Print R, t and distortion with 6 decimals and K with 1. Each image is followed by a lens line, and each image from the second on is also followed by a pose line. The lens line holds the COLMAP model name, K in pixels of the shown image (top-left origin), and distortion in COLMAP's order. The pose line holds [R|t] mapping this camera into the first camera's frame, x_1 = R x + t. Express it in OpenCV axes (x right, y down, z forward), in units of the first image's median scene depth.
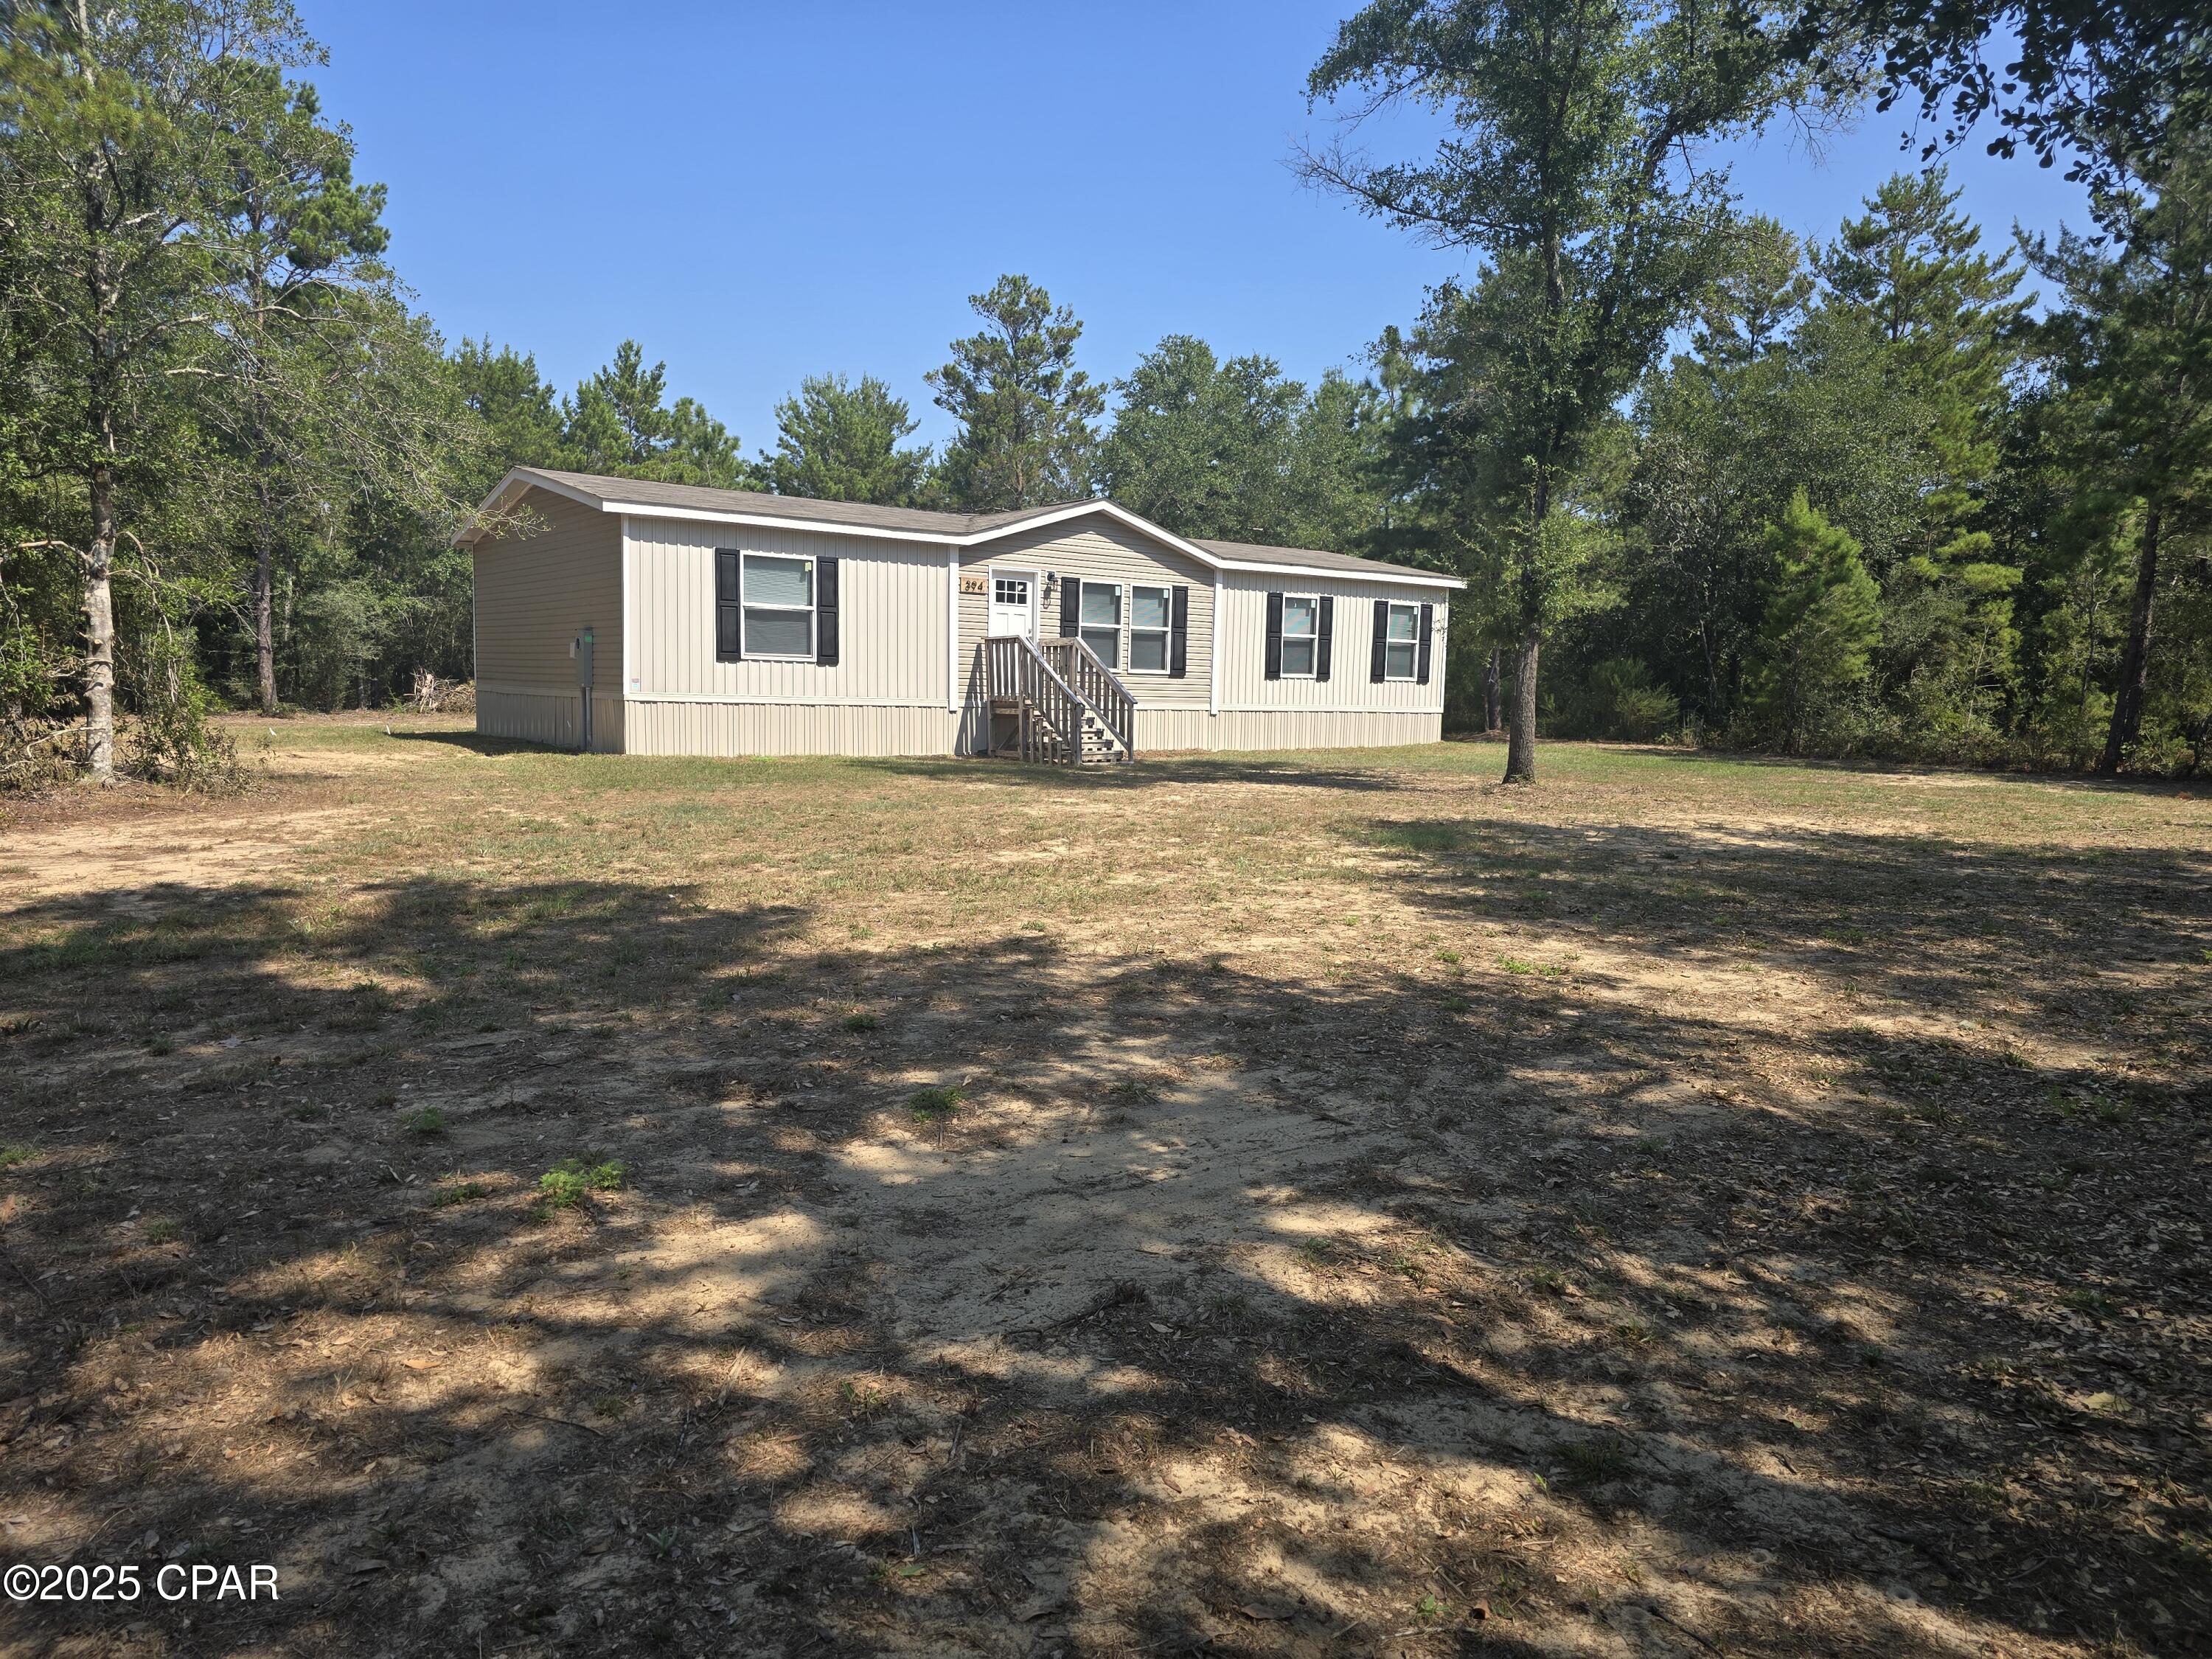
lens RADIAL K [[1483.2, 0, 1106.6], [0, 1483.2, 834.0], [0, 0, 1]] dist [0.097375, -0.095080]
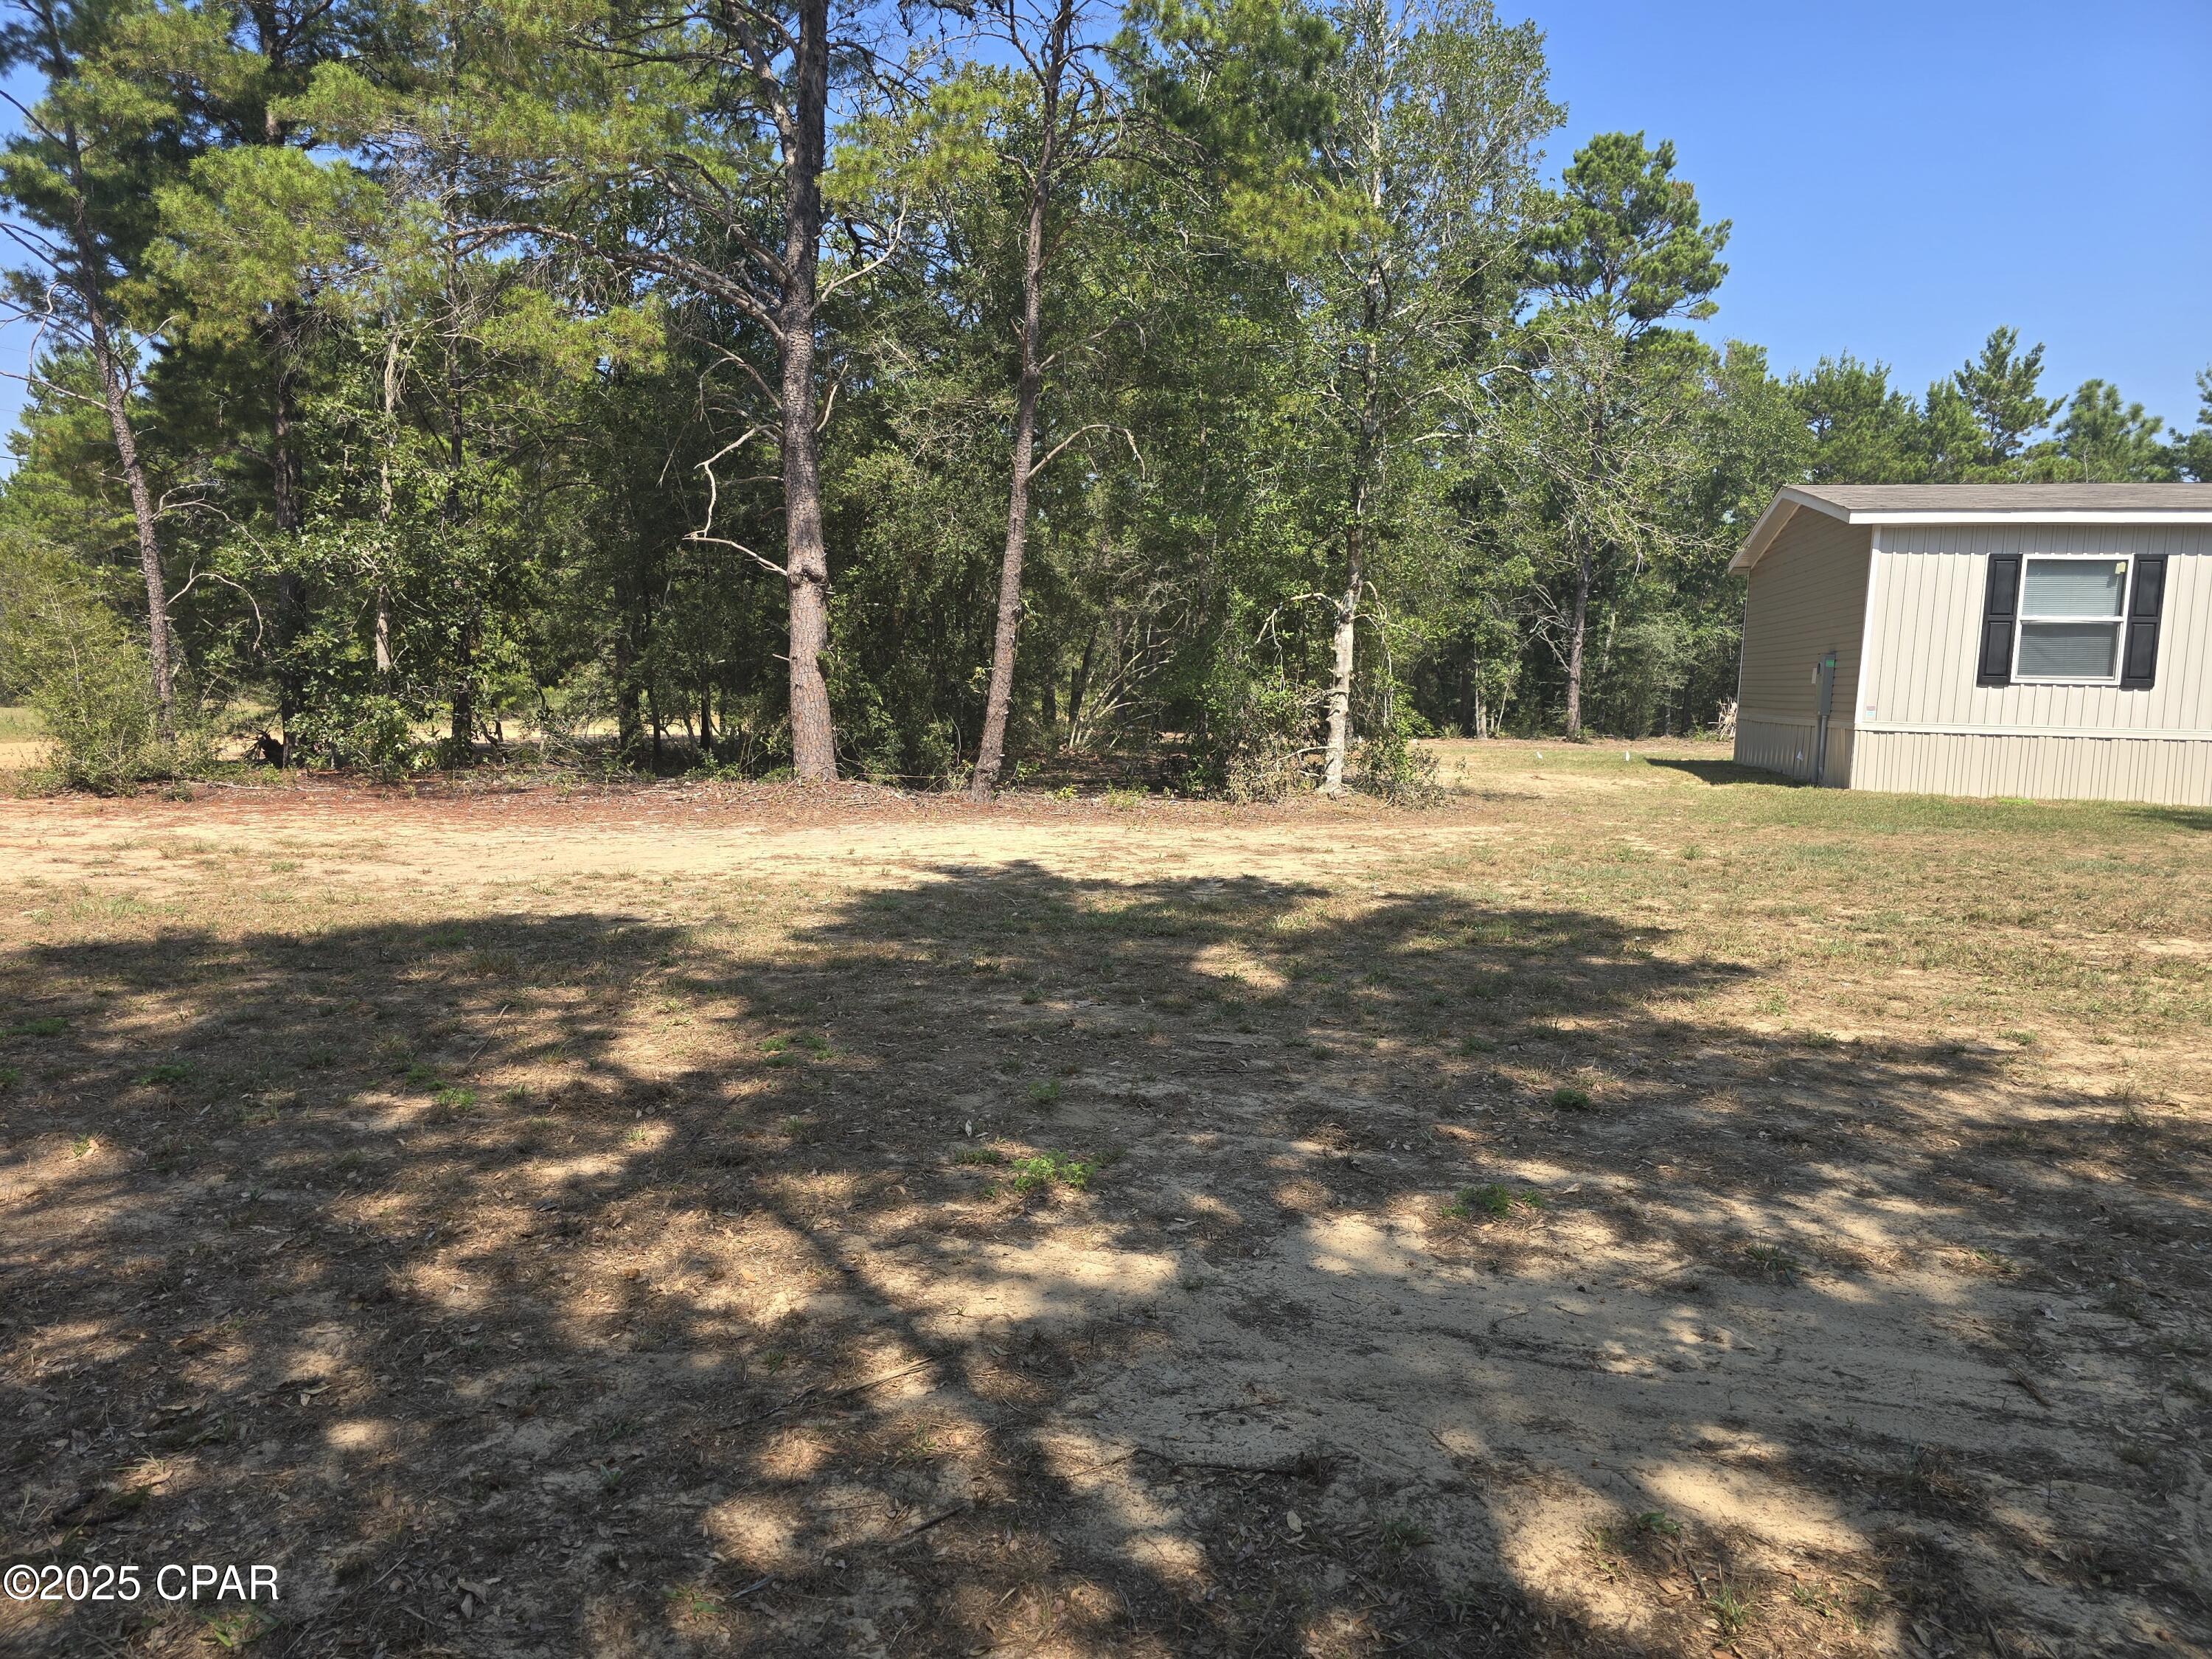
lens RADIAL K [[1490.5, 0, 1100.7], [0, 1490.5, 857.1], [0, 0, 1]] dist [0.083762, -0.079205]
pose [[0.655329, 0.082185, -0.750859, 0.066087], [-0.085528, 0.995744, 0.034342, -0.004377], [0.750486, 0.041714, 0.659569, 0.047767]]
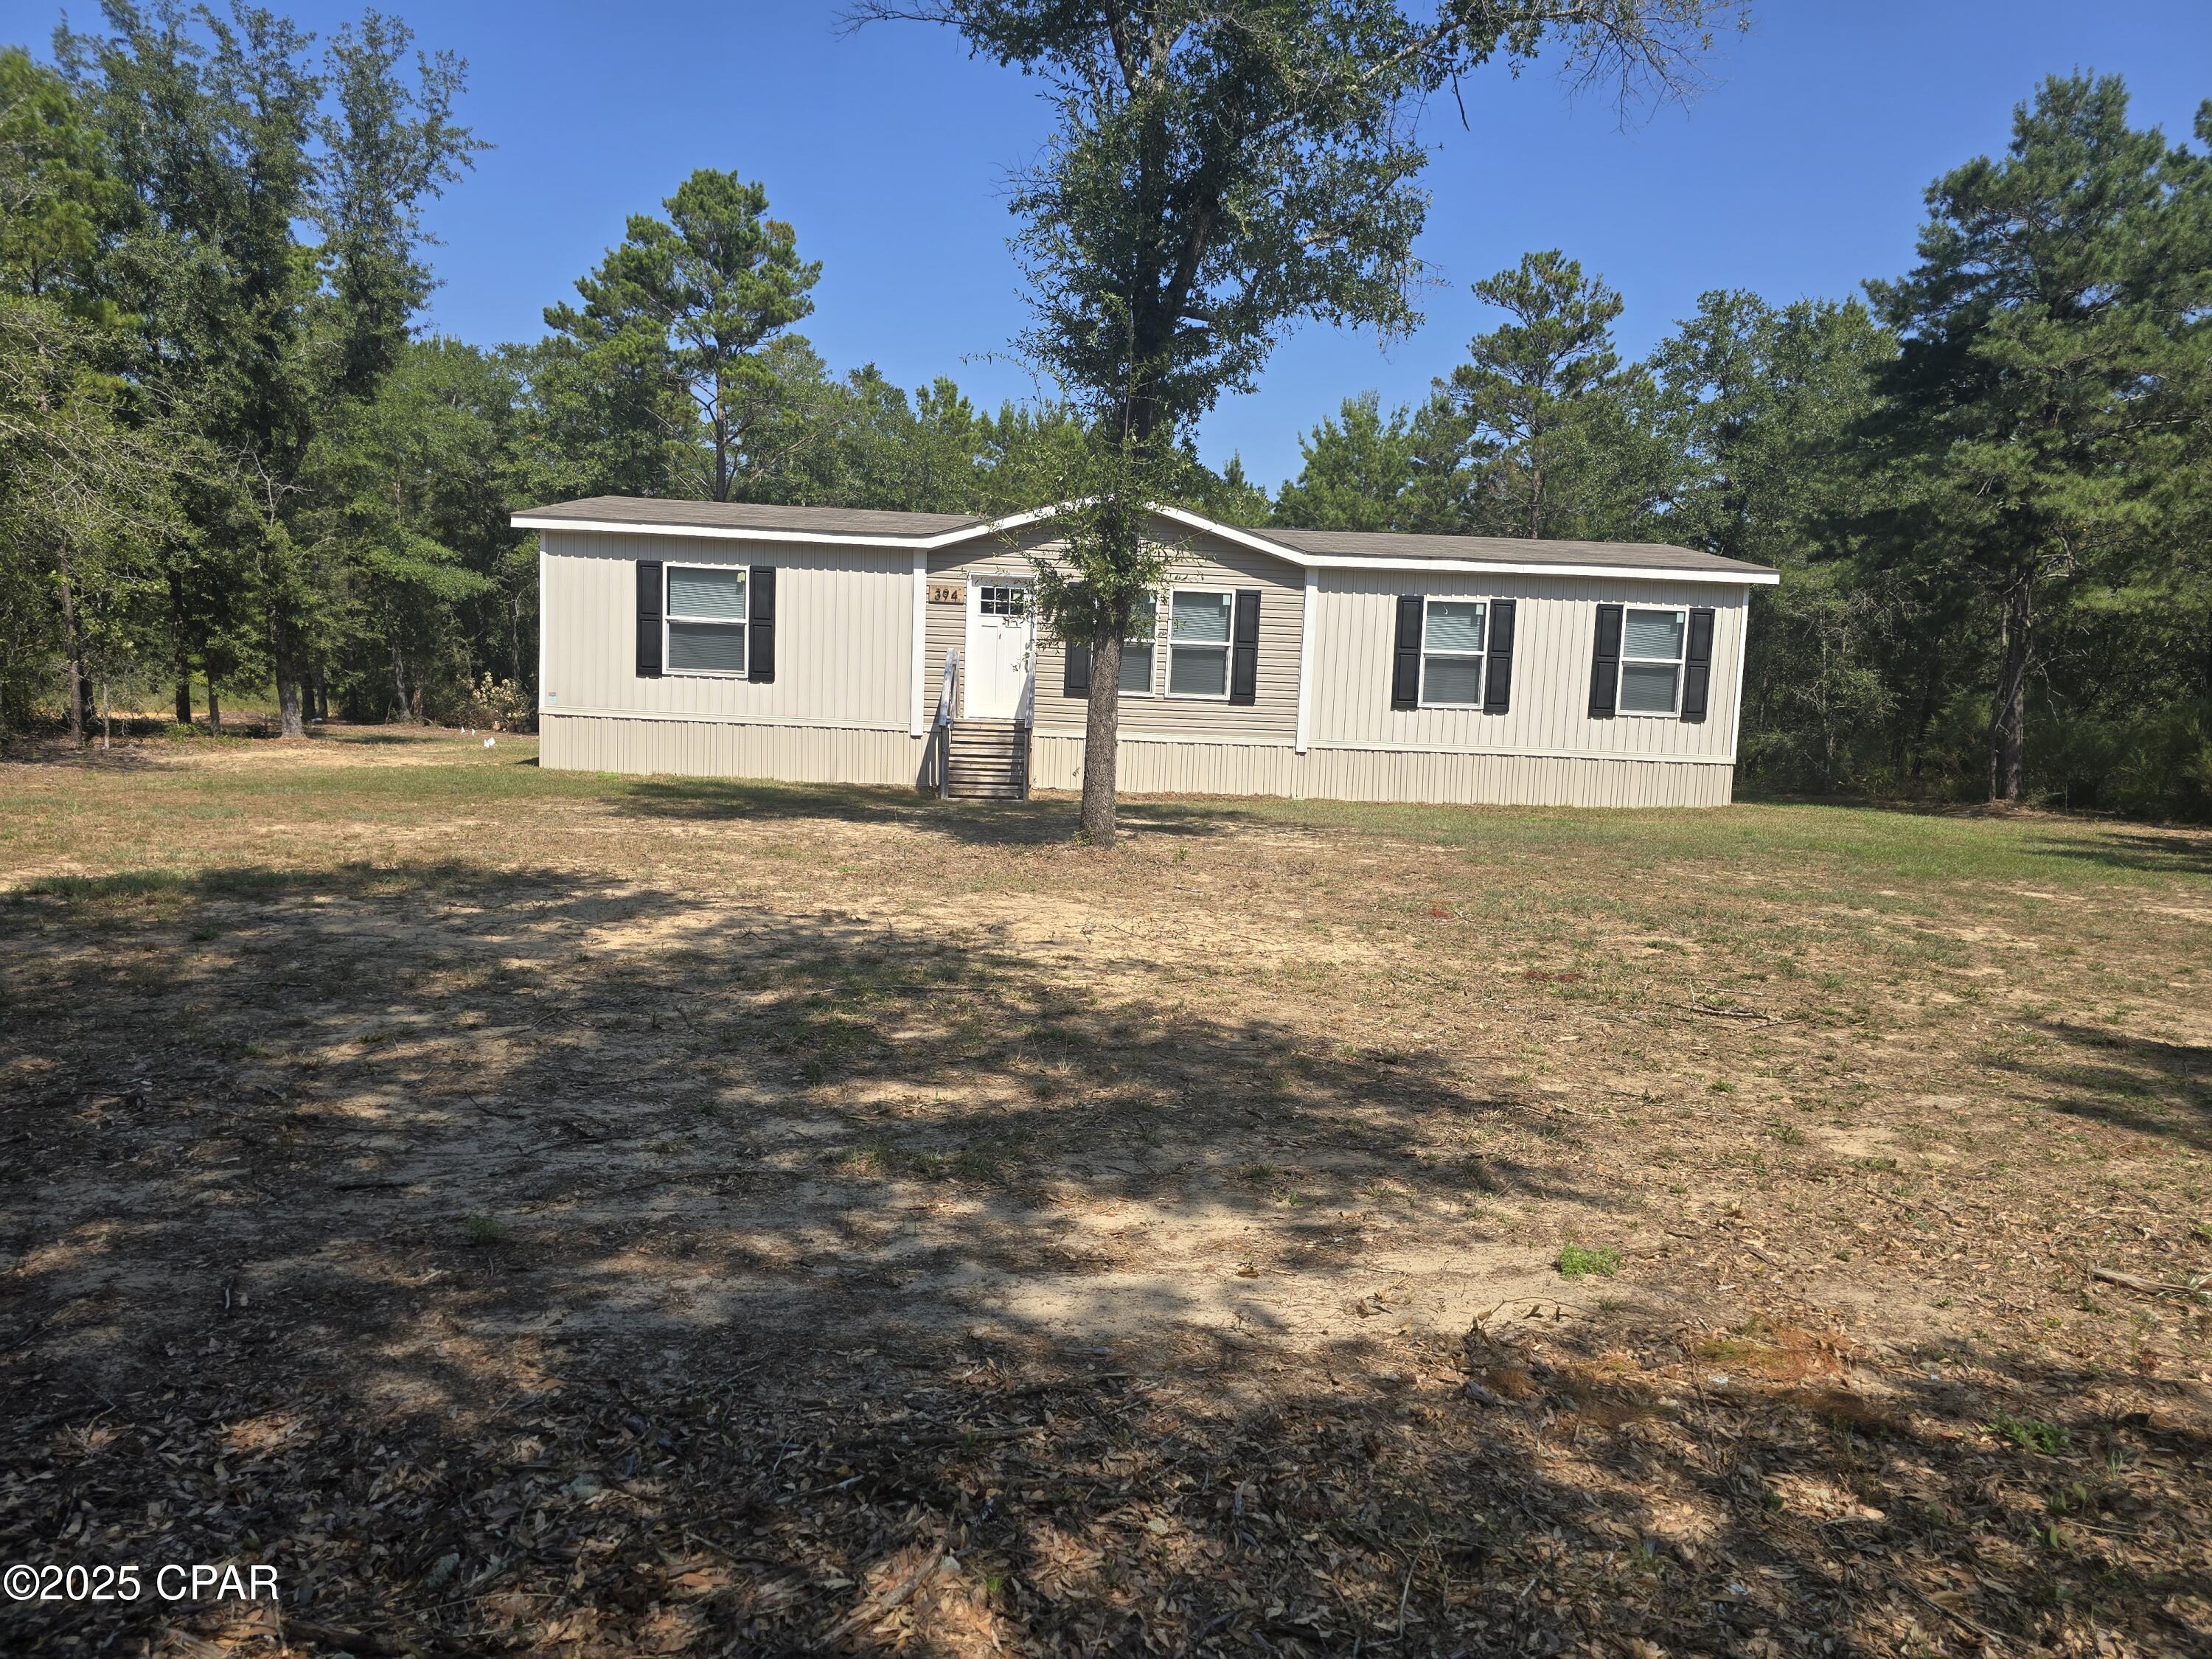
lens RADIAL K [[1490.5, 0, 1100.7], [0, 1490.5, 857.1], [0, 0, 1]] dist [0.083762, -0.079205]
pose [[0.820593, 0.065262, -0.567774, 0.508766], [-0.078285, 0.996930, 0.001447, -0.020632], [0.566125, 0.043260, 0.823183, 0.336163]]
